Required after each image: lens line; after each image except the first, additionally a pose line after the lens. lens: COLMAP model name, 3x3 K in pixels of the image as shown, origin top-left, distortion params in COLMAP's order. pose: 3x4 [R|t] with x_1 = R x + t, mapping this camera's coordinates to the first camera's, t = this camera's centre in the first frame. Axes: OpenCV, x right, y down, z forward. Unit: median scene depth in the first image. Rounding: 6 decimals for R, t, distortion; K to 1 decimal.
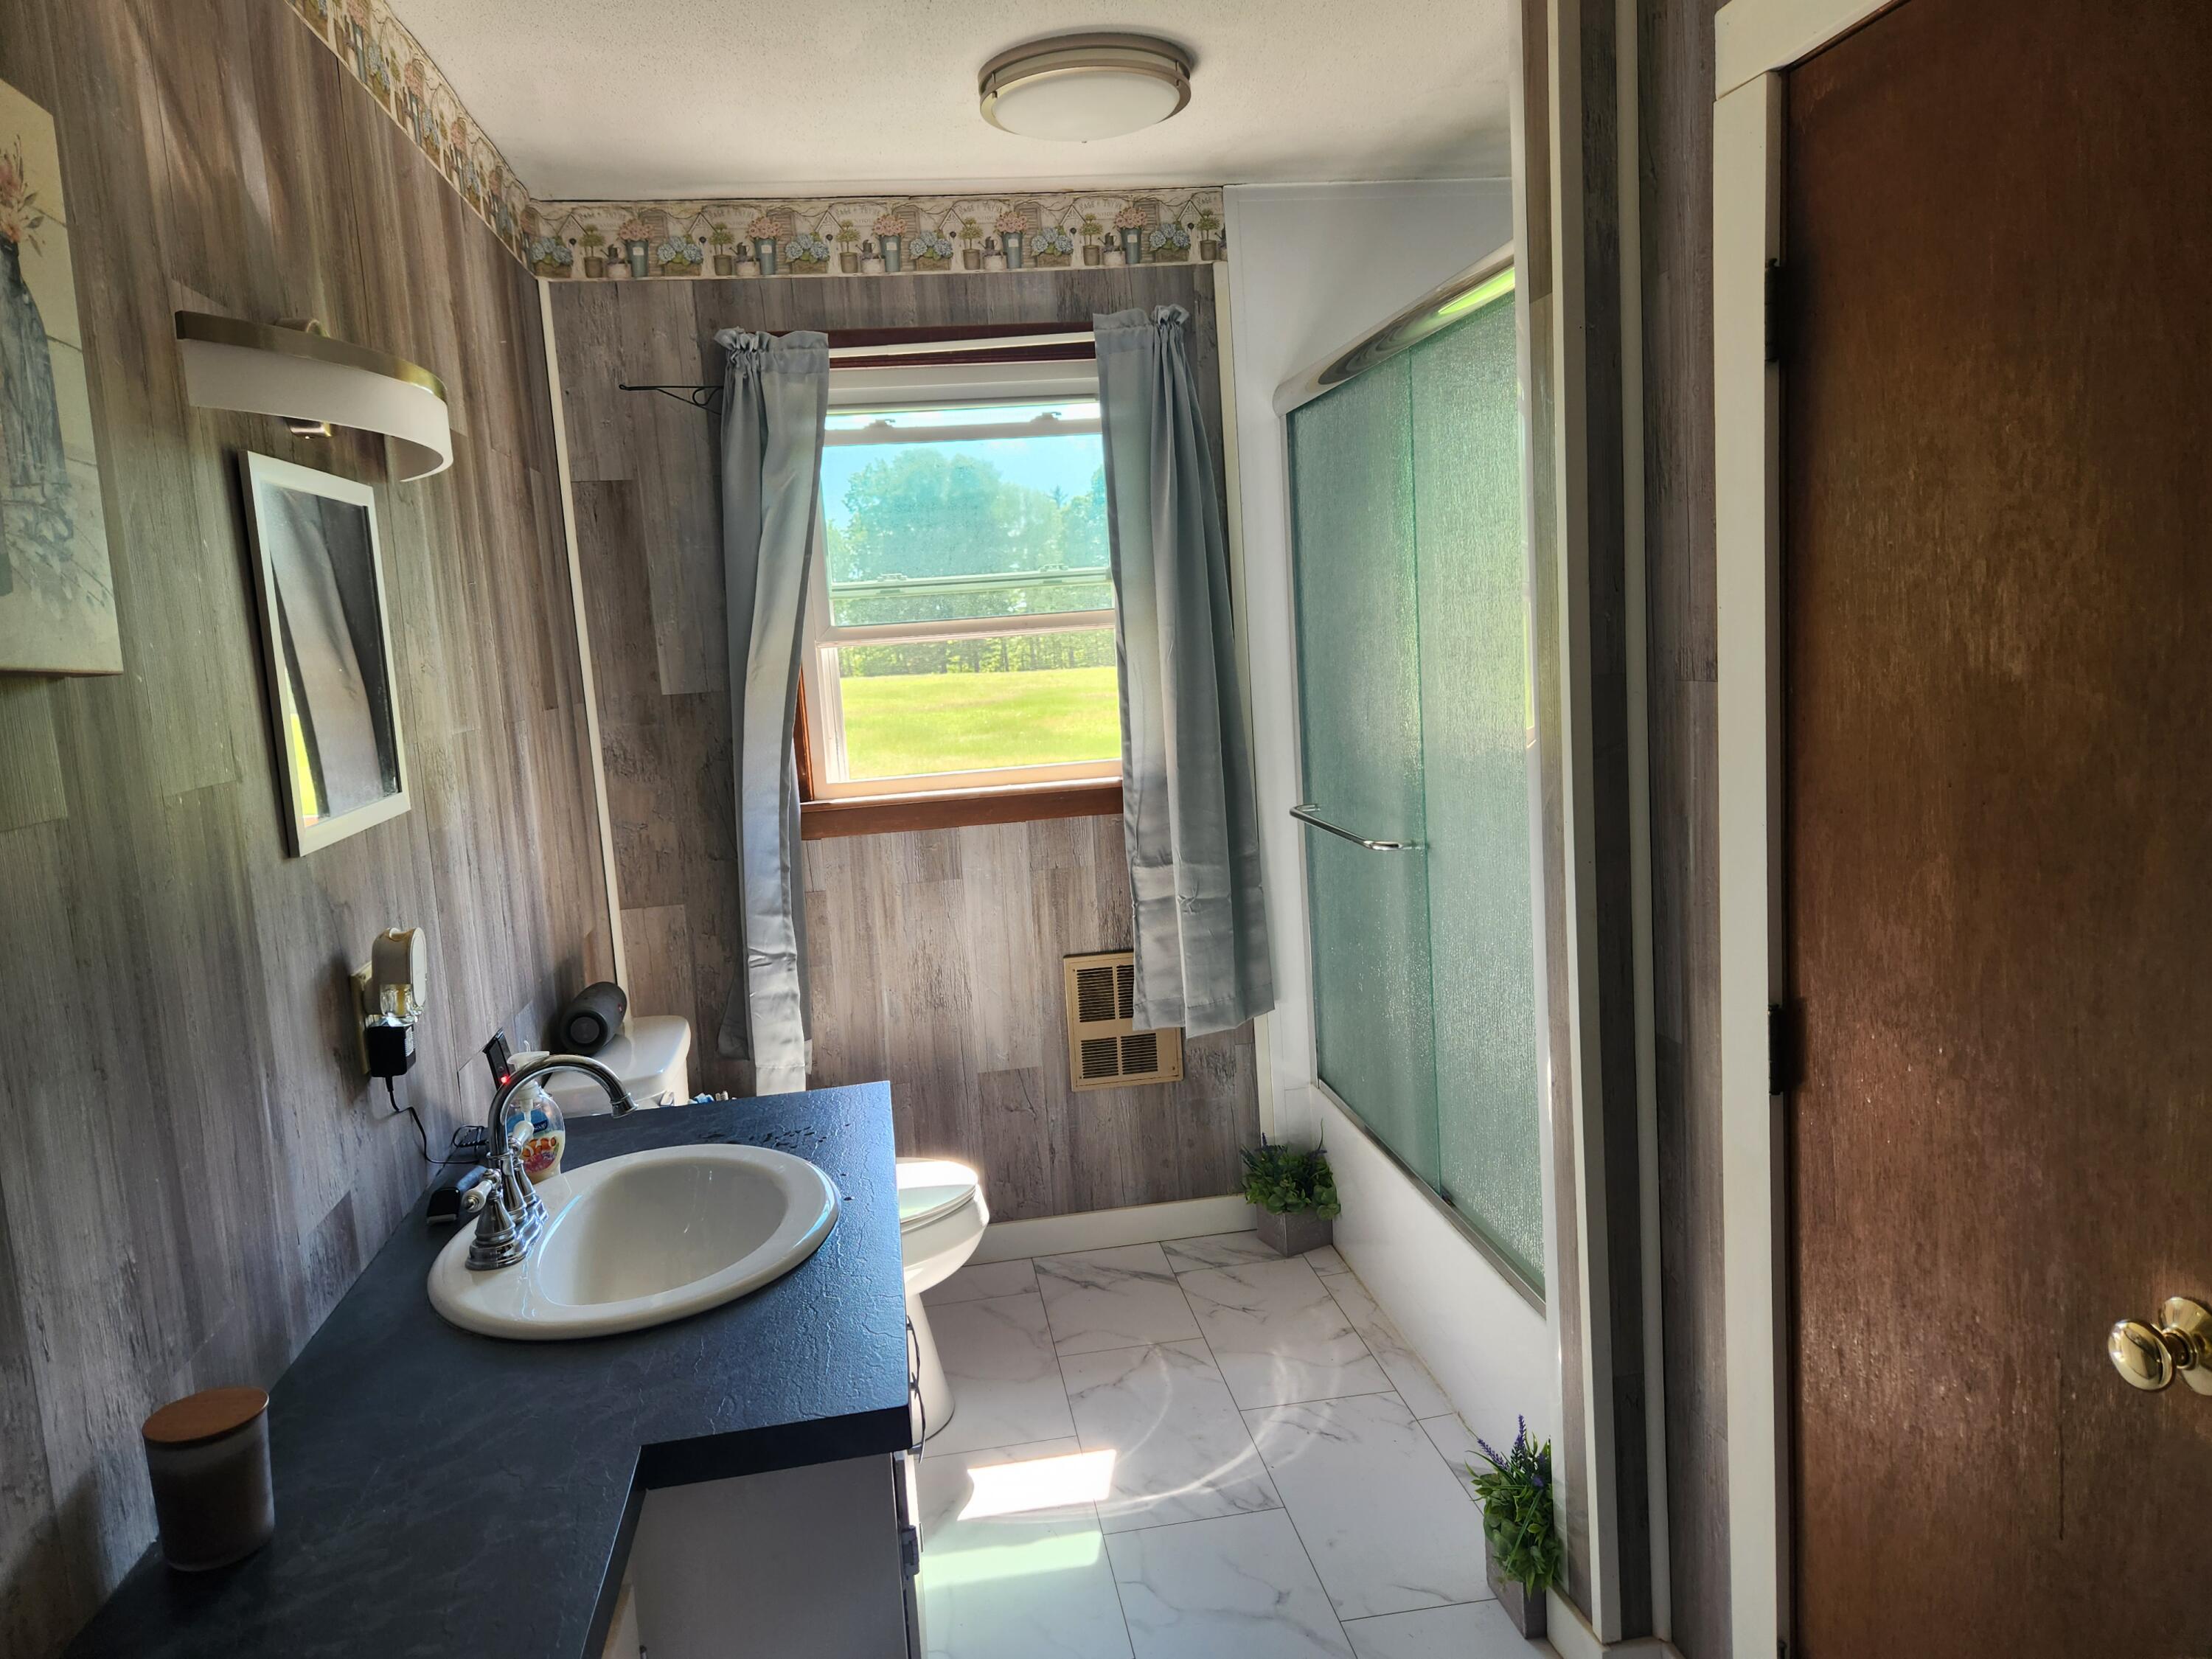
lens RADIAL K [[1490.0, 0, 1108.3], [0, 1490.0, 816.3], [0, 0, 1]] dist [0.069815, -0.055315]
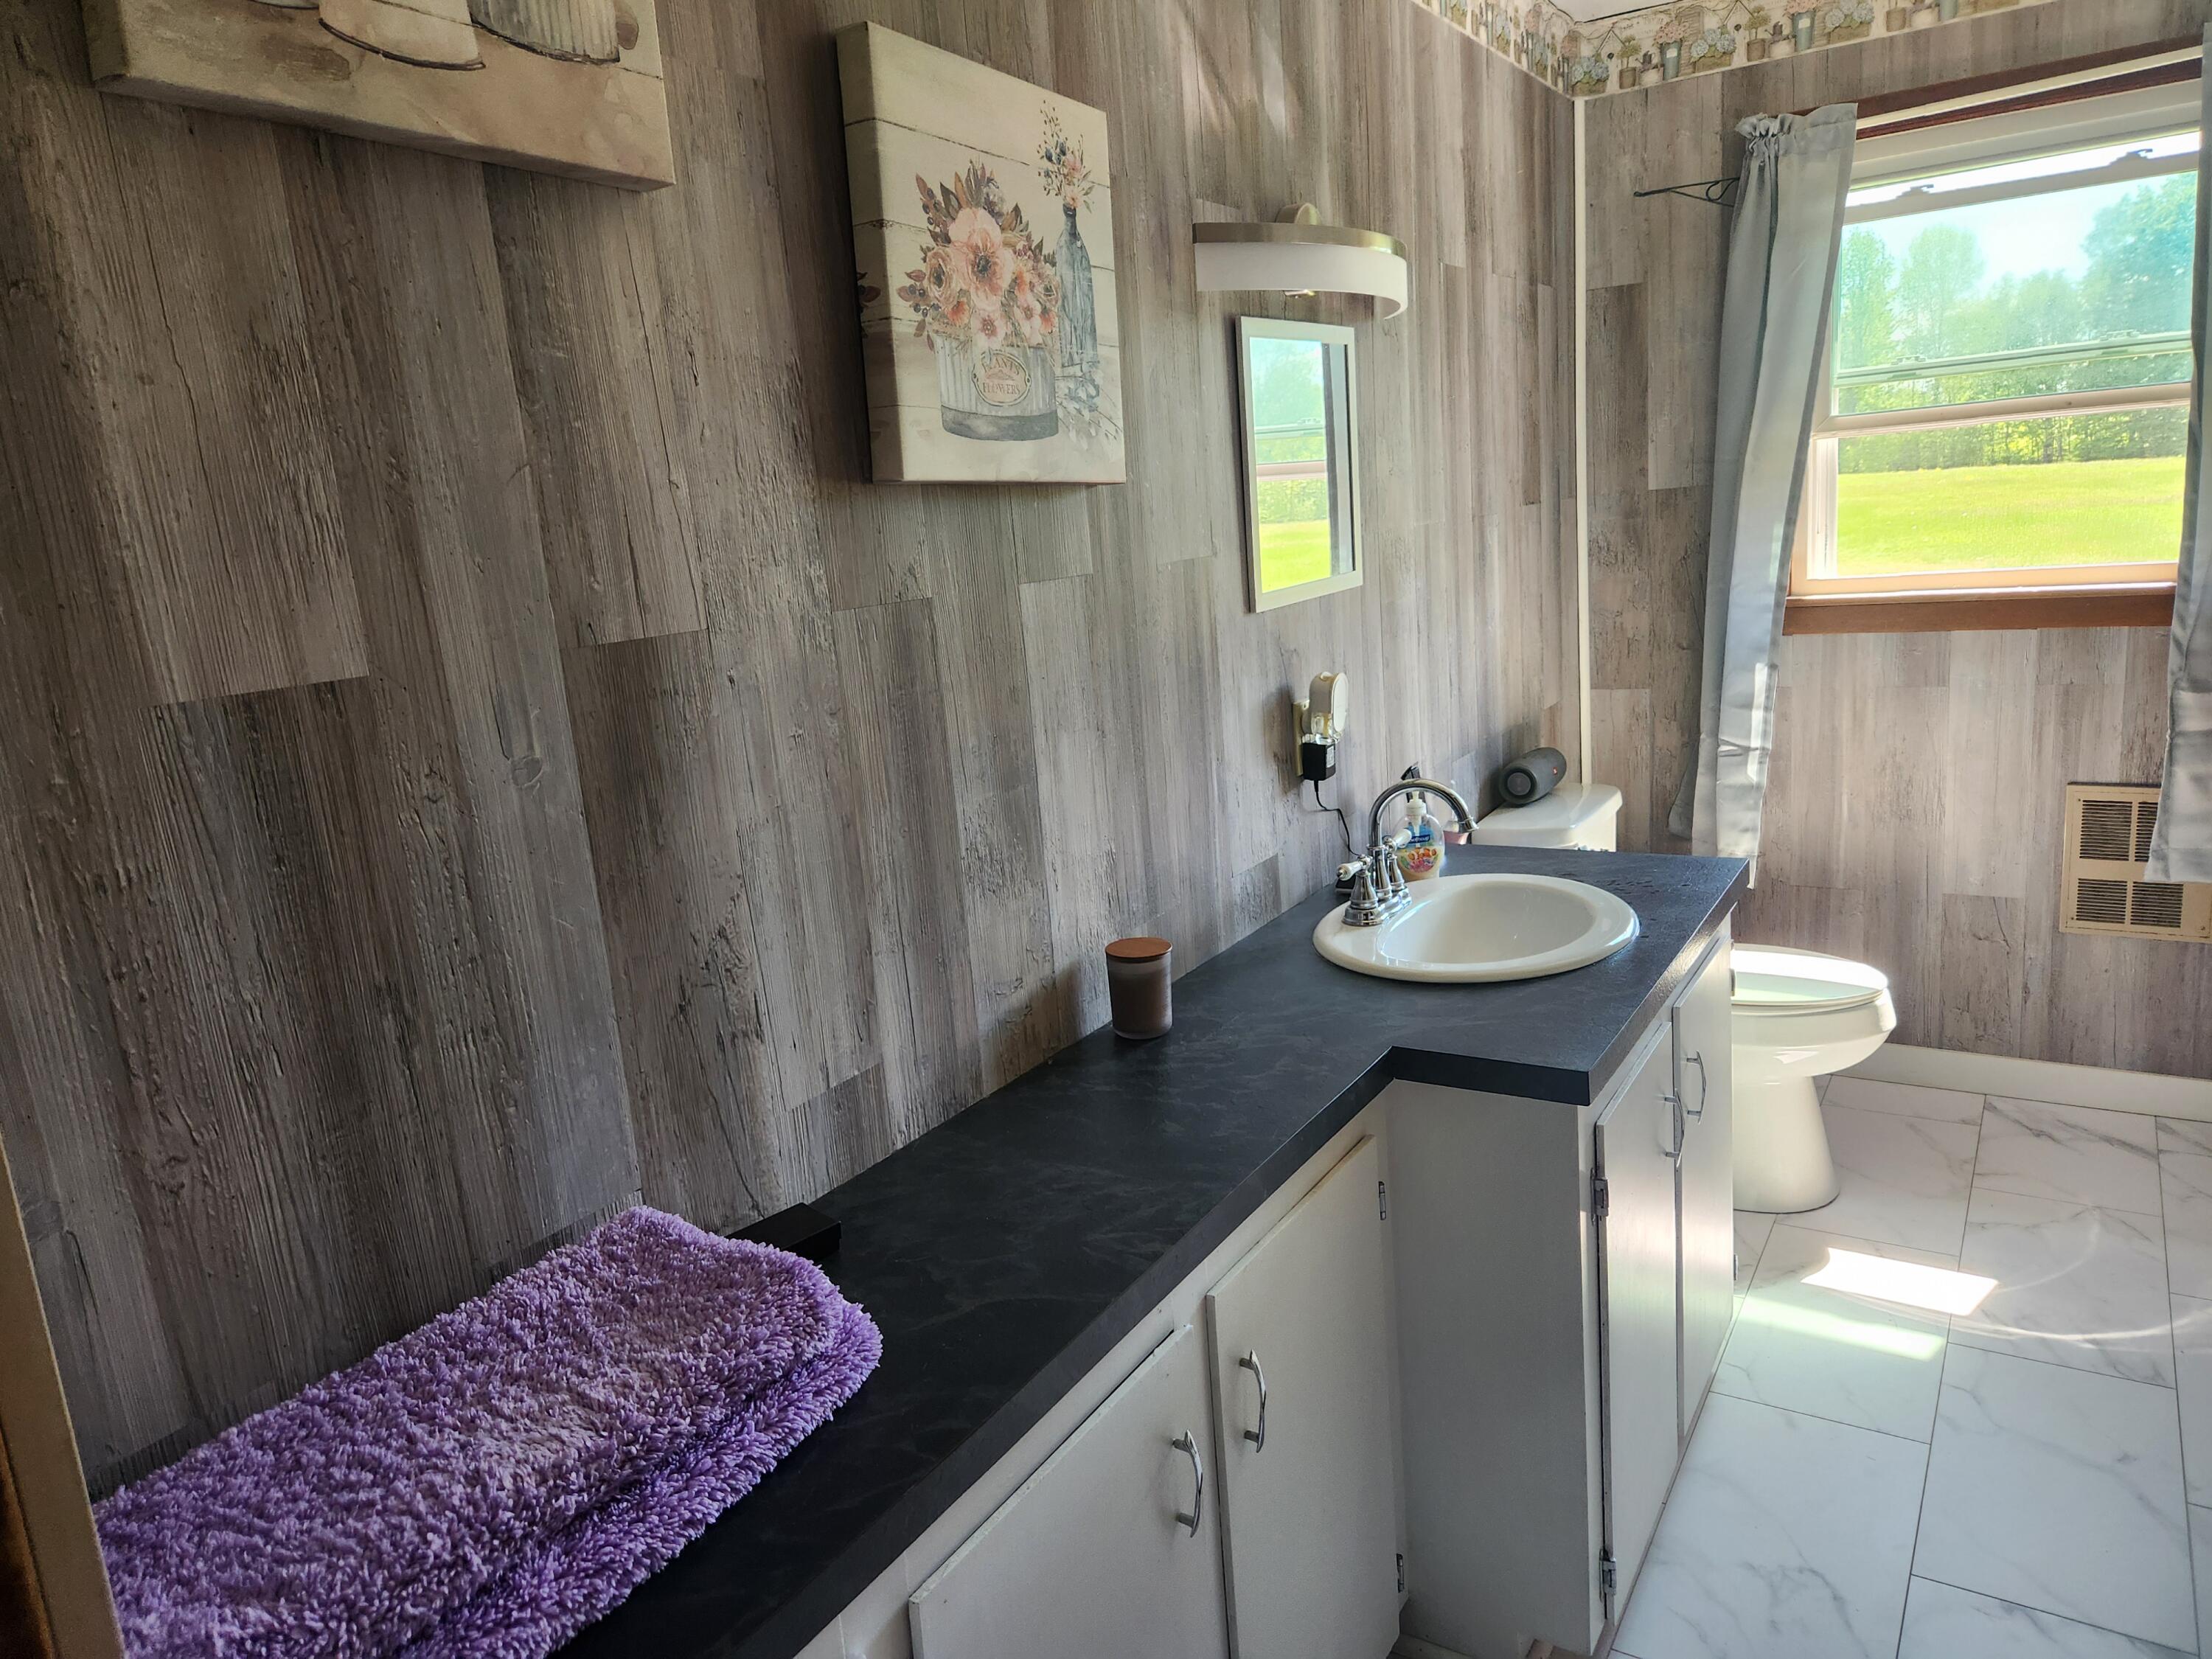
lens RADIAL K [[1490.0, 0, 1118.5], [0, 1490.0, 808.7], [0, 0, 1]] dist [0.069815, -0.055315]
pose [[0.755111, 0.135793, -0.641379, 0.174370], [-0.052284, 0.987671, 0.147556, 0.005481], [0.653509, -0.077887, 0.752901, -0.089095]]
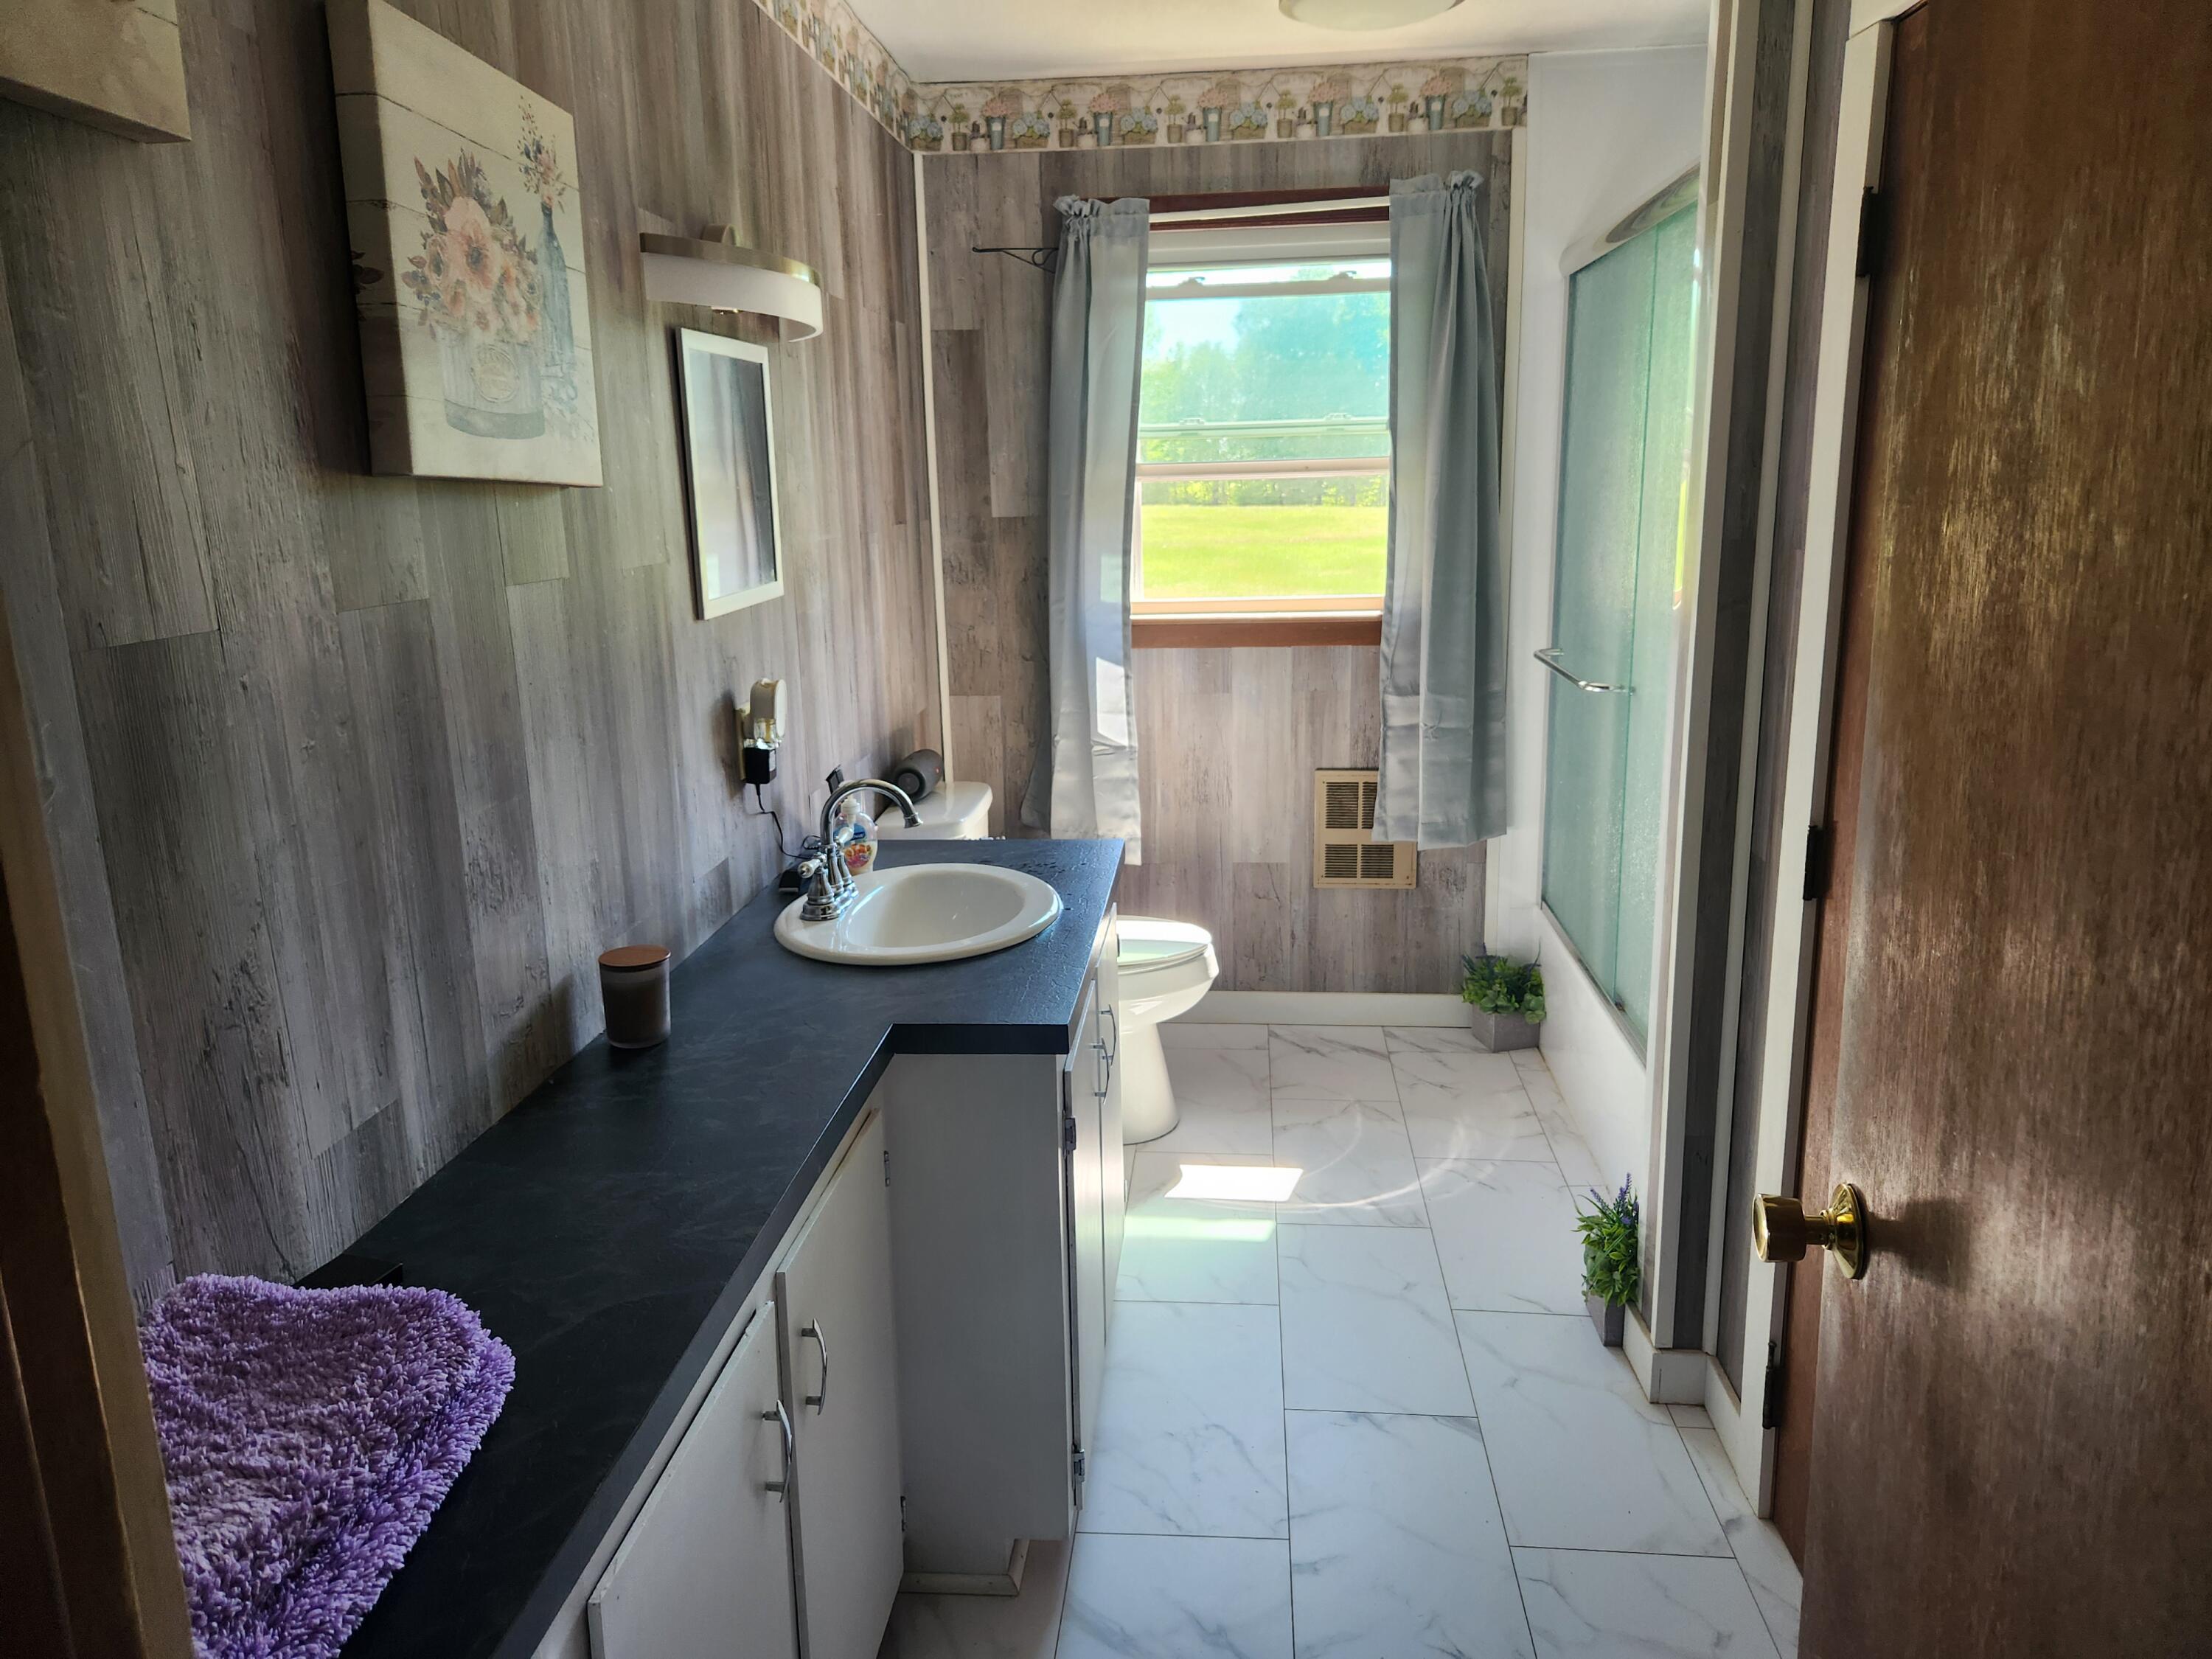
lens RADIAL K [[1490.0, 0, 1118.5], [0, 1490.0, 800.7], [0, 0, 1]] dist [0.069815, -0.055315]
pose [[0.970039, 0.094615, -0.223769, 0.109229], [-0.071889, 0.991589, 0.107630, 0.009640], [0.232071, -0.088319, 0.968681, -0.181501]]
